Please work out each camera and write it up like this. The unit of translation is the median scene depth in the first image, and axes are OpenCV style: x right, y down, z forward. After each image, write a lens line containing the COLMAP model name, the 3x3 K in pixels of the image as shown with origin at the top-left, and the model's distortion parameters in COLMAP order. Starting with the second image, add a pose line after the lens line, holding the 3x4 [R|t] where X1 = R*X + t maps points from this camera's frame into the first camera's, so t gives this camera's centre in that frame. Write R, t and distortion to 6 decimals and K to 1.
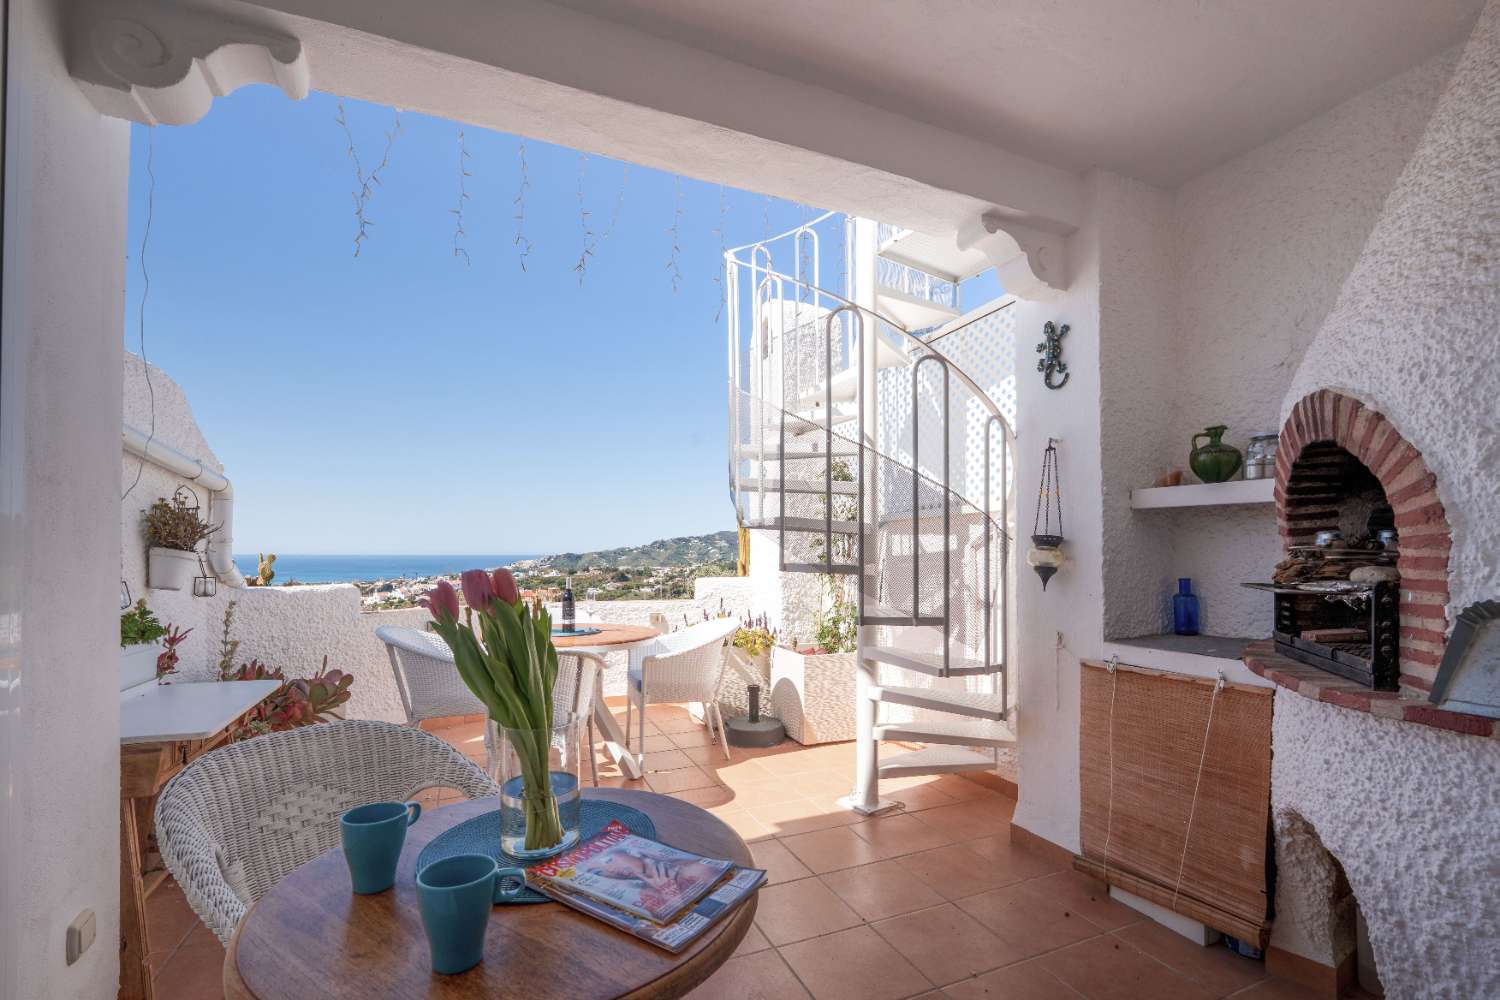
lens RADIAL K [[628.0, 0, 751.7], [0, 628.0, 551.4], [0, 0, 1]] dist [-0.000119, -0.000094]
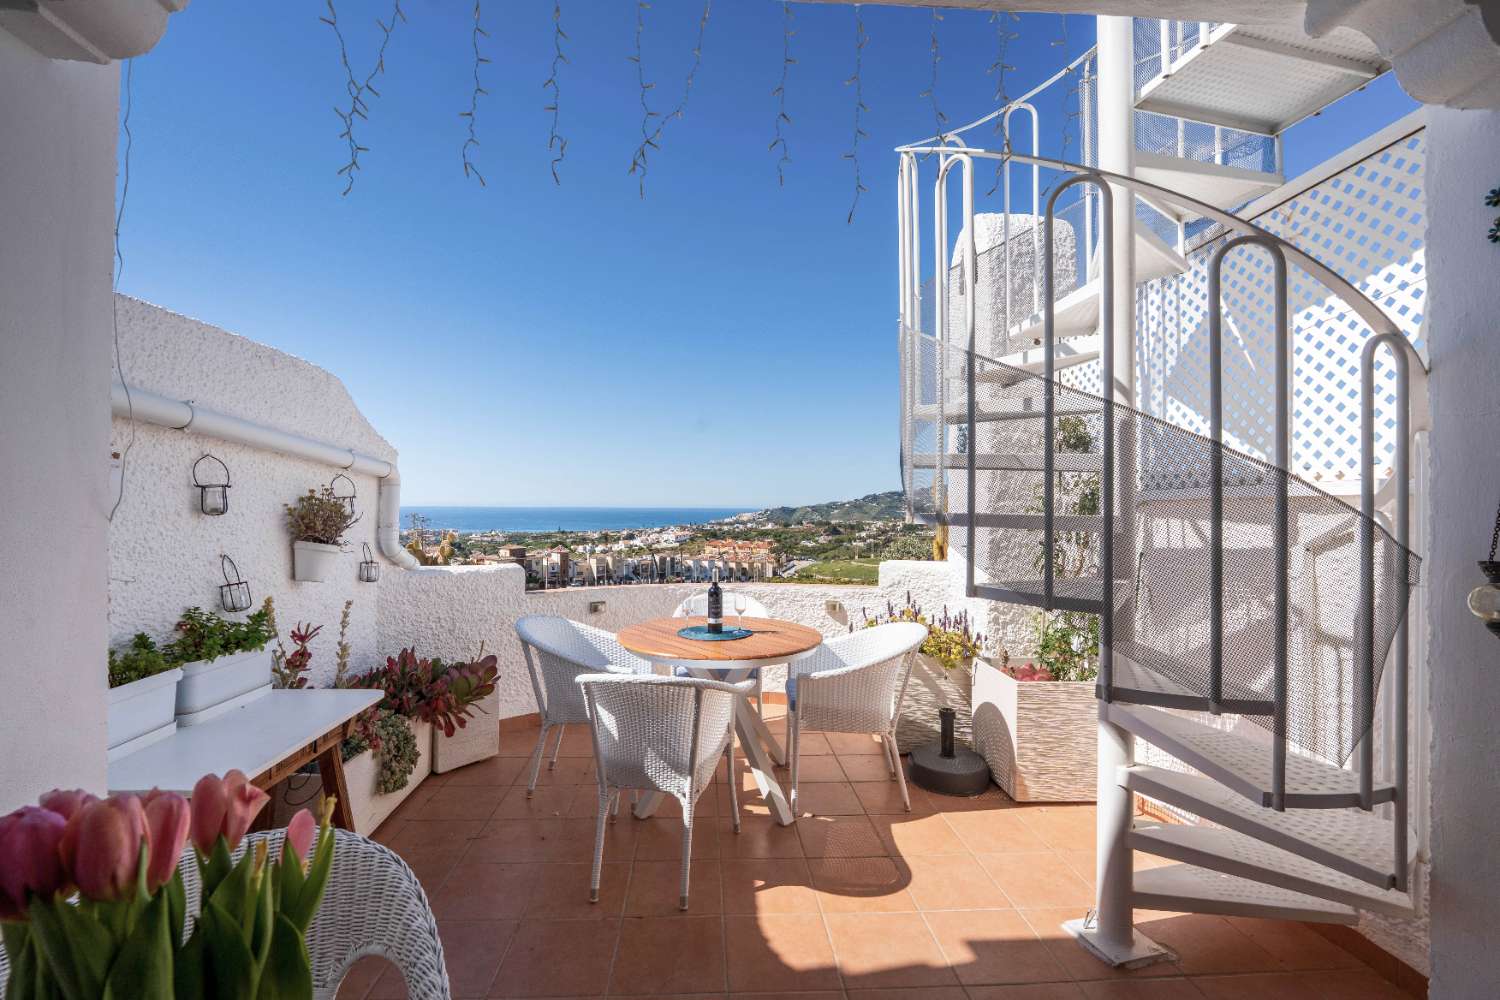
lens RADIAL K [[610.5, 0, 750.0], [0, 610.5, 500.0], [0, 0, 1]] dist [-0.008087, -0.000346]
pose [[0.938830, 0.004103, -0.344355, 0.038527], [-0.004897, 0.999987, -0.001436, -0.052001], [0.344345, 0.003034, 0.938838, 0.242655]]
